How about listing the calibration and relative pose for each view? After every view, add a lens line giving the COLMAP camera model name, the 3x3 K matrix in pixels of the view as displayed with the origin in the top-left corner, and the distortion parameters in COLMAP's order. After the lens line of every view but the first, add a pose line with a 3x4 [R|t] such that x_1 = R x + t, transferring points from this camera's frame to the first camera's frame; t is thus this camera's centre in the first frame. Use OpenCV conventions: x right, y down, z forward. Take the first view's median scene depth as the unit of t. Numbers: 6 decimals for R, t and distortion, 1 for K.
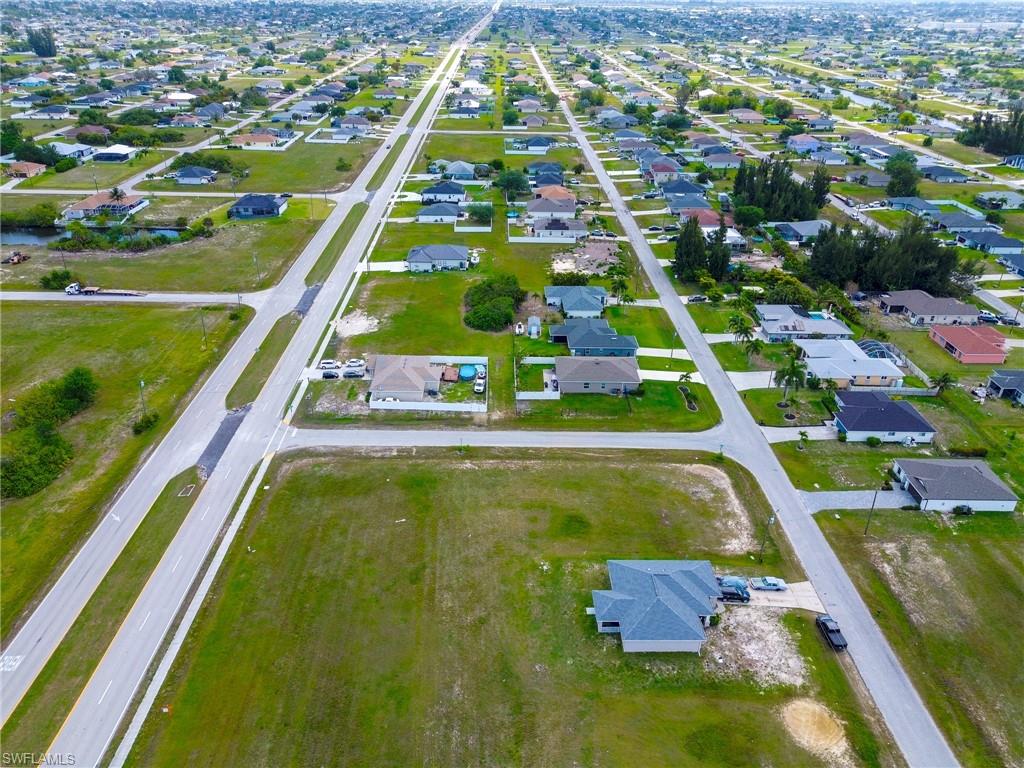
lens RADIAL K [[739.5, 0, 512.0], [0, 739.5, 384.0], [0, 0, 1]] dist [0.065524, -0.057005]
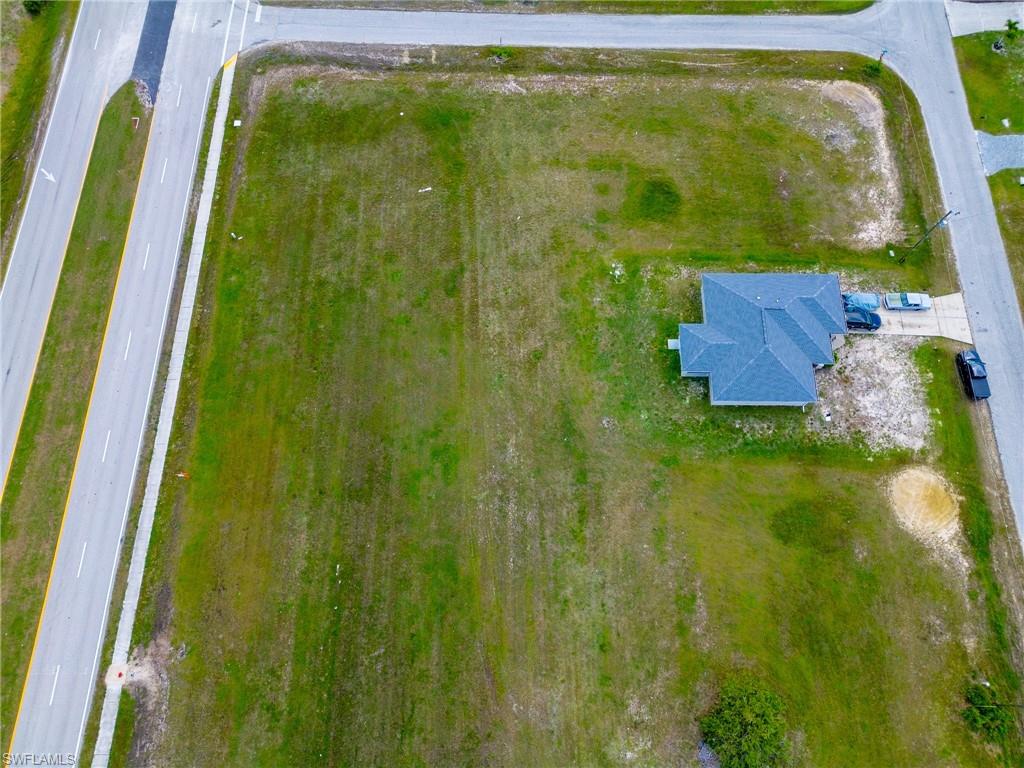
lens RADIAL K [[726.8, 0, 511.7], [0, 726.8, 384.5], [0, 0, 1]] dist [0.066457, -0.058180]
pose [[0.999511, 0.020018, -0.024015, -0.042076], [0.000857, 0.750303, 0.661094, -0.156993], [0.031252, -0.660791, 0.749919, 0.324851]]
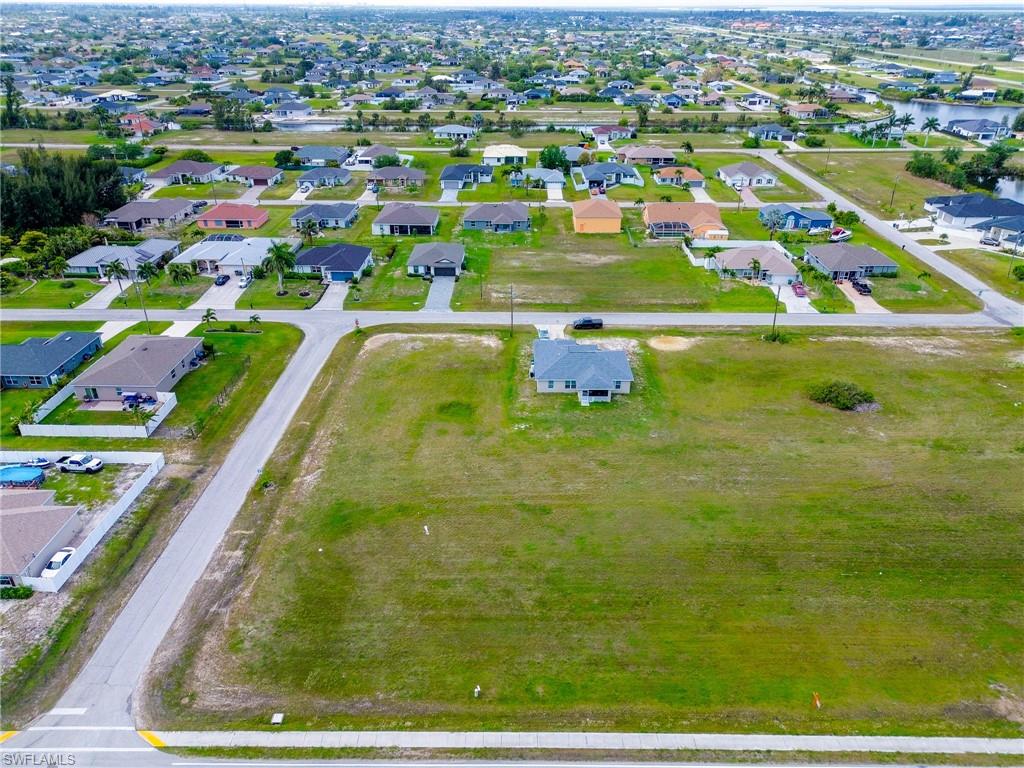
lens RADIAL K [[726.8, 0, 511.7], [0, 726.8, 384.5], [0, 0, 1]] dist [0.066457, -0.058180]
pose [[0.024605, -0.473777, 0.880301, -0.700317], [0.466889, 0.784080, 0.408941, -0.171254], [-0.883973, 0.400941, 0.240494, 0.715247]]
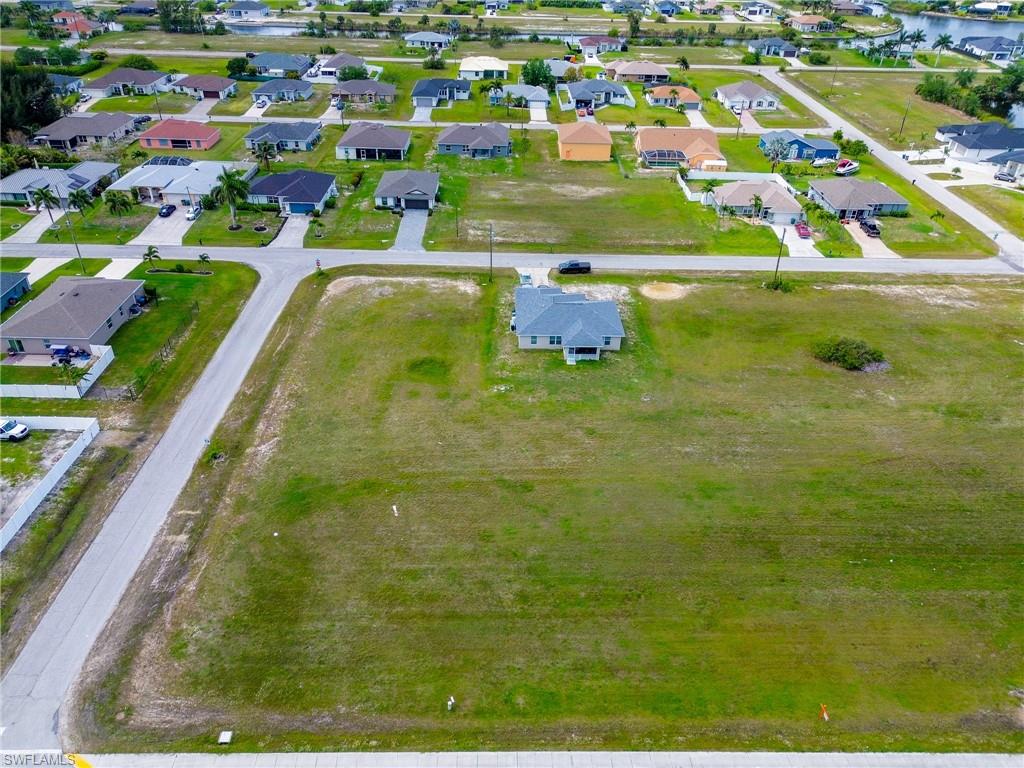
lens RADIAL K [[742.6, 0, 511.7], [0, 742.6, 390.6], [0, 0, 1]] dist [0.066292, -0.058040]
pose [[0.002791, -0.564360, 0.825524, -0.625224], [0.447867, 0.738809, 0.503564, -0.169531], [-0.894096, 0.368319, 0.254821, 0.719589]]
